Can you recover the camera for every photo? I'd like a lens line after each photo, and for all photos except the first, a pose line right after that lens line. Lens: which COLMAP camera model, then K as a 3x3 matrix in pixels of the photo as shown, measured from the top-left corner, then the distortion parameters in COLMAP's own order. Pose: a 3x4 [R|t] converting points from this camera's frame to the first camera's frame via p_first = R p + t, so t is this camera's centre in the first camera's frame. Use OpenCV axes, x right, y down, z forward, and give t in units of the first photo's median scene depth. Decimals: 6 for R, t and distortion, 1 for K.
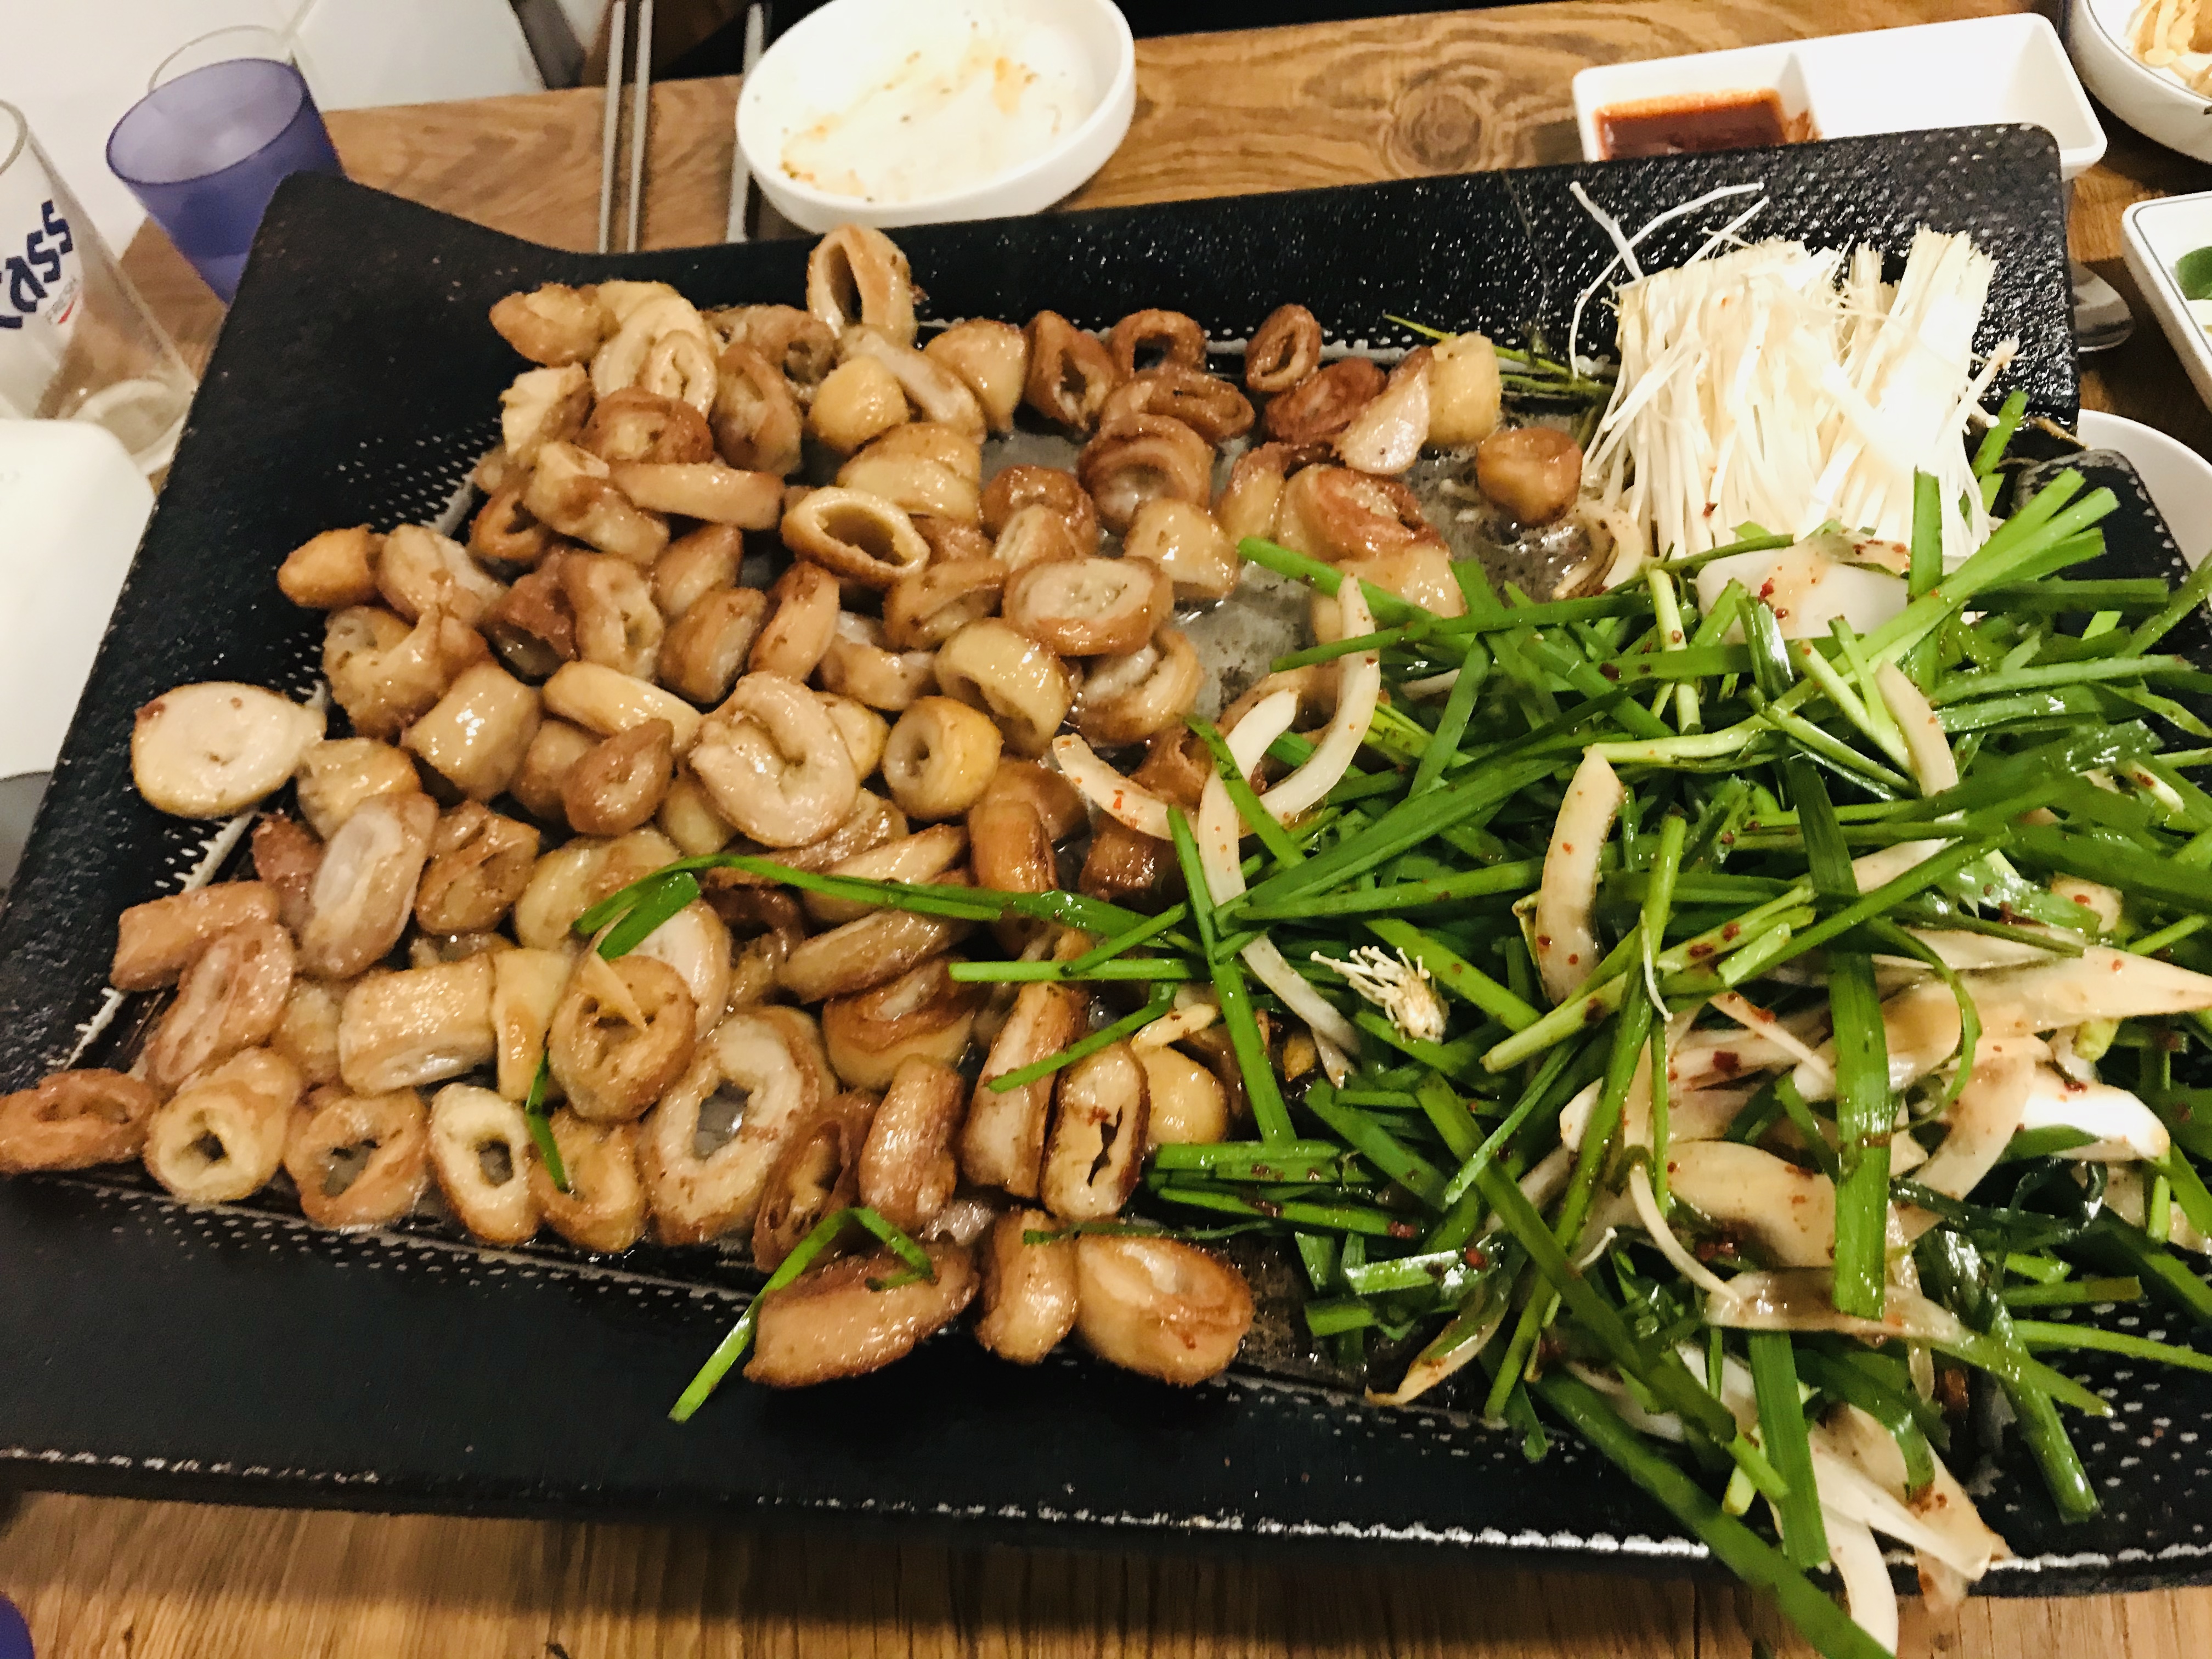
lens RADIAL K [[1846.0, 0, 1106.0], [0, 1846.0, 829.5], [0, 0, 1]] dist [-0.002671, 0.000314]
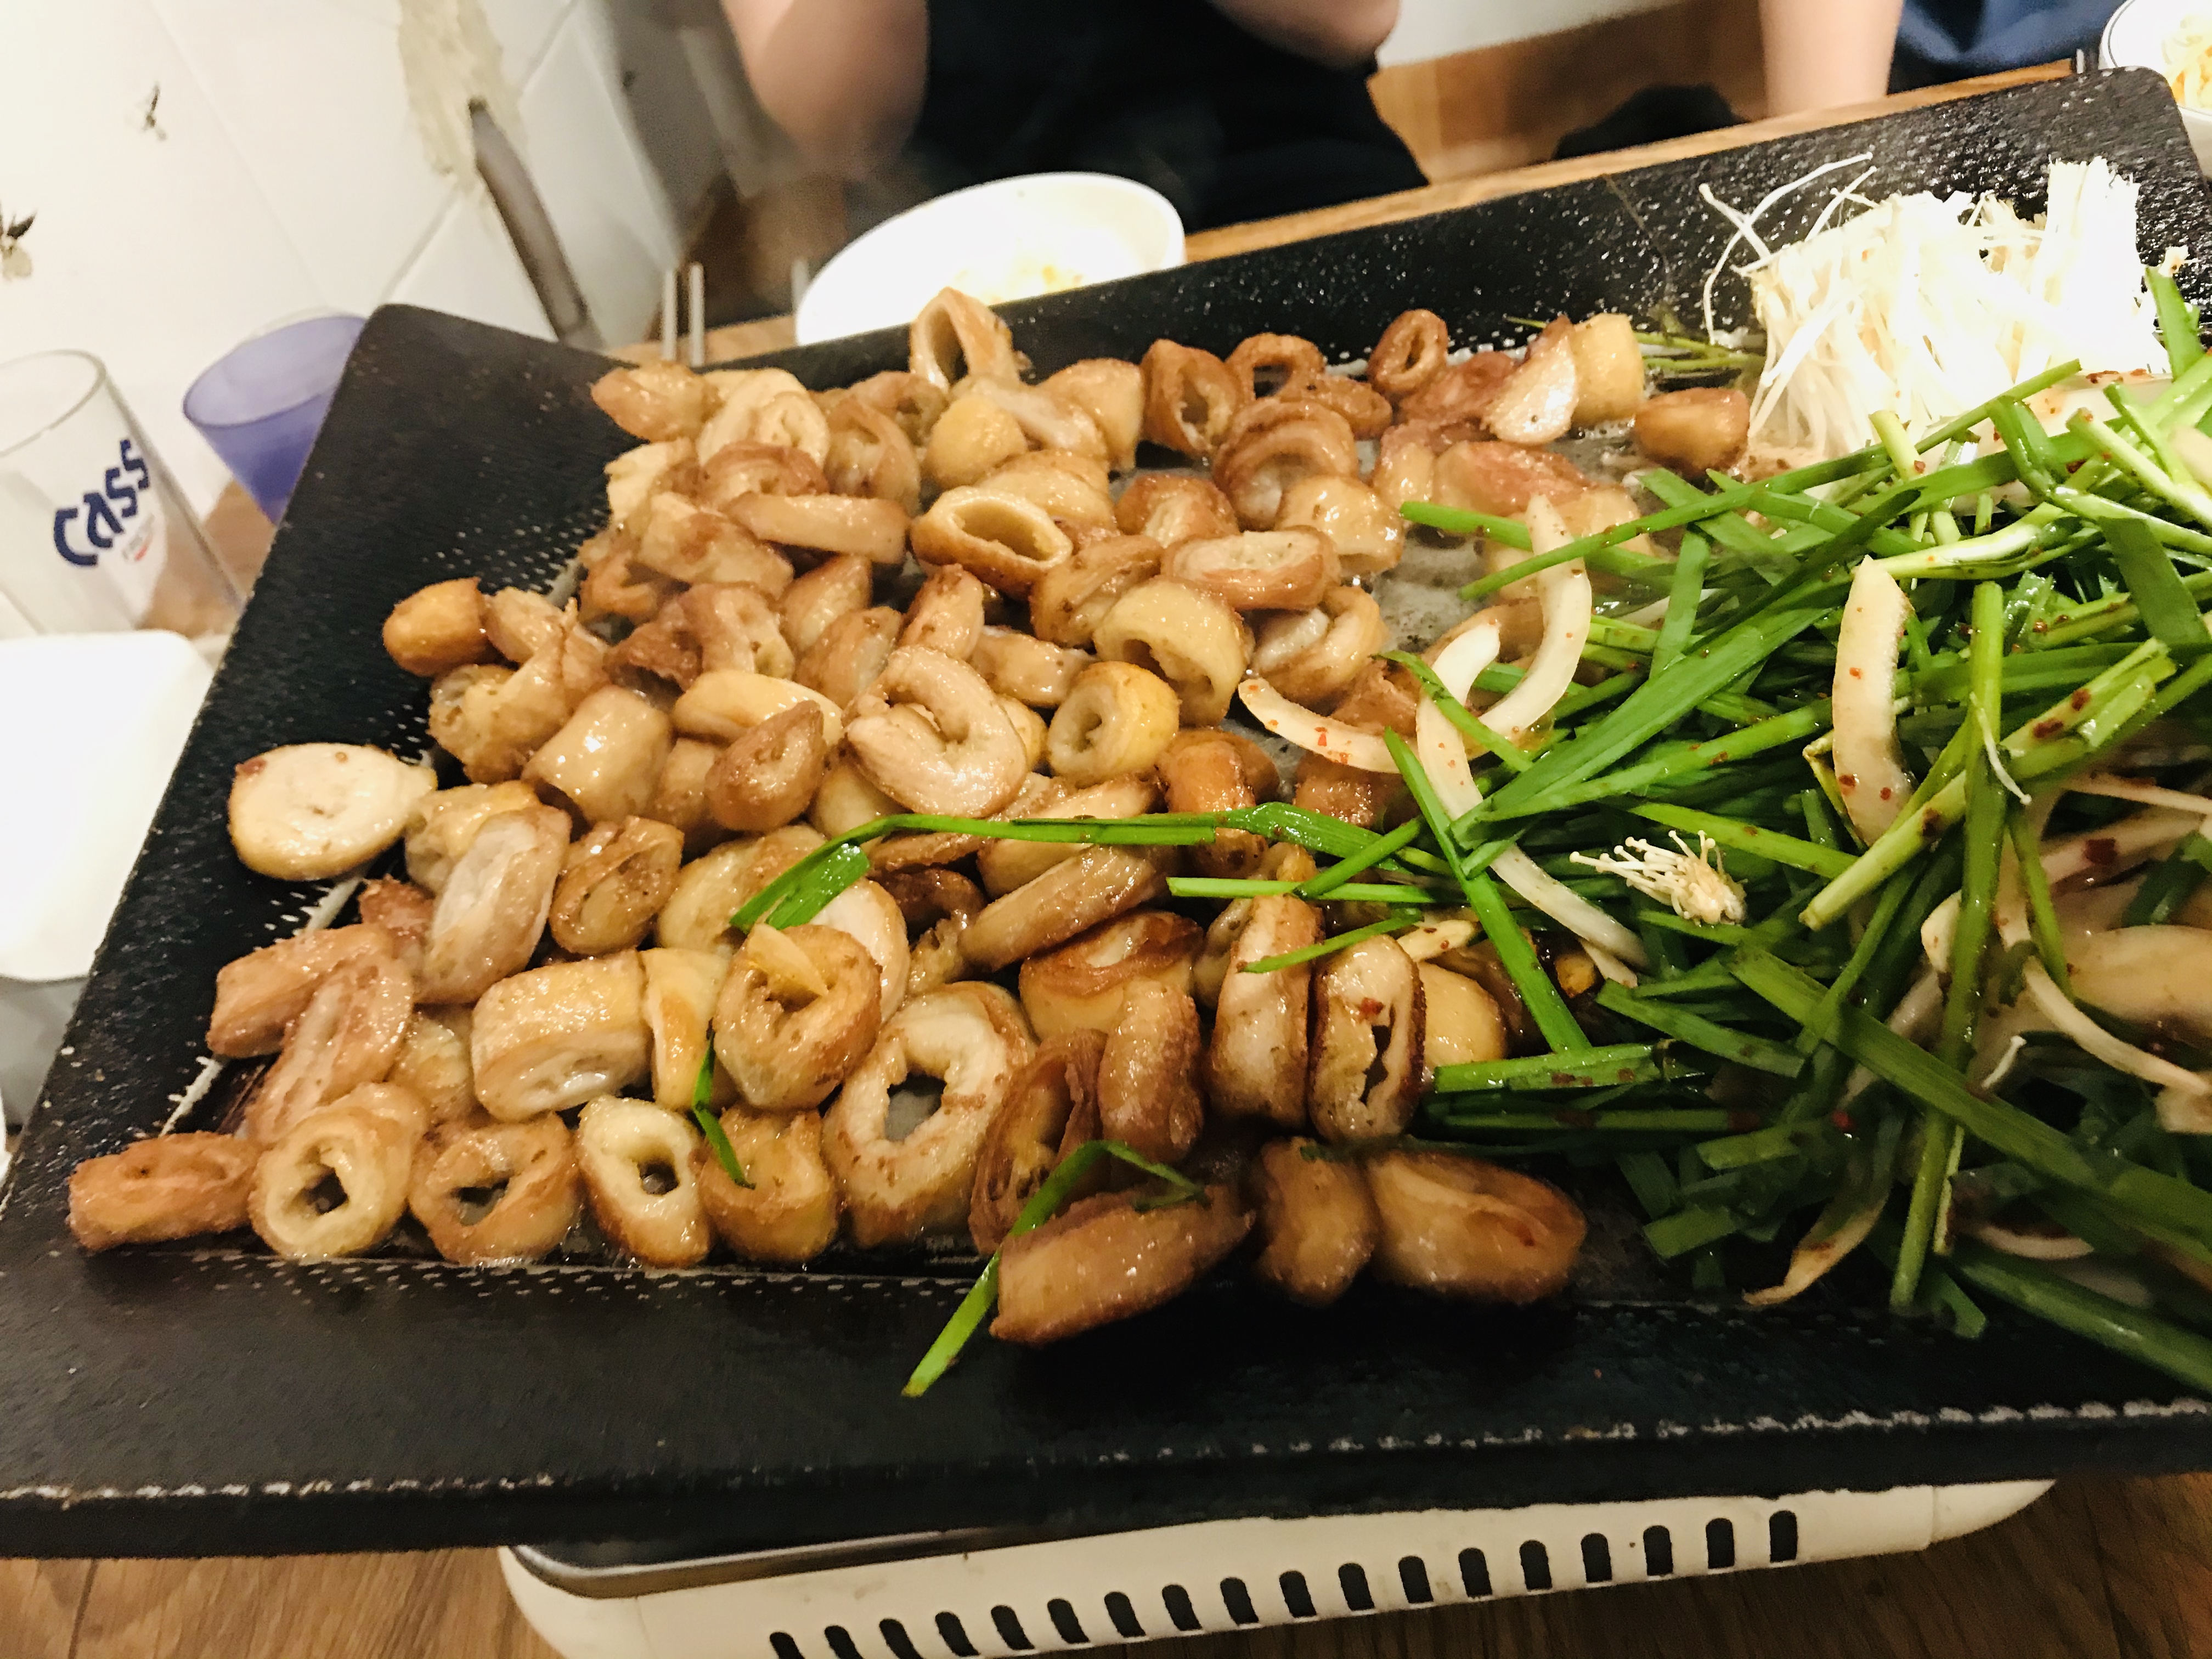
lens RADIAL K [[1865.4, 0, 1106.0], [0, 1865.4, 829.5], [0, 0, 1]] dist [-0.038446, 0.061542]
pose [[0.995527, -0.094273, -0.006162, -0.096139], [0.090867, 0.973328, -0.210655, 0.209769], [0.025857, 0.209153, 0.977541, 0.121645]]
